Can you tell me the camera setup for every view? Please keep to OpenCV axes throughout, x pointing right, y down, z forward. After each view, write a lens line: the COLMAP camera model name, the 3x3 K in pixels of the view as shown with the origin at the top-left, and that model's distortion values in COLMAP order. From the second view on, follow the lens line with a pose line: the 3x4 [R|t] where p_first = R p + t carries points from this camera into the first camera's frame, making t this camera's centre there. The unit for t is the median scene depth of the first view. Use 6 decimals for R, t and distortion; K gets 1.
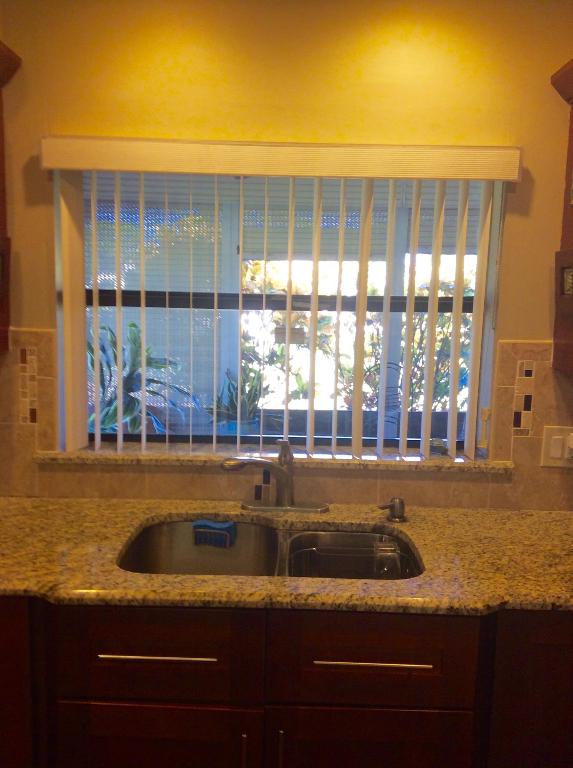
lens RADIAL K [[692.0, 0, 285.1], [0, 692.0, 389.9], [0, 0, 1]] dist [0.228275, -0.444537]
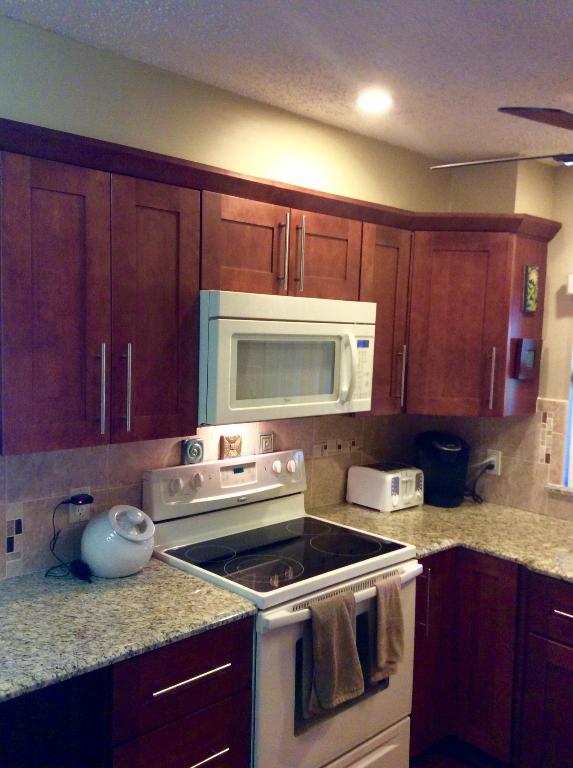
lens RADIAL K [[714.4, 0, 286.5], [0, 714.4, 384.0], [0, 0, 1]] dist [0.060996, -0.010933]
pose [[0.696643, 0.055053, -0.715302, 0.326000], [-0.114871, 0.992747, -0.035469, -0.001725], [0.708162, 0.106877, 0.697914, -0.438389]]
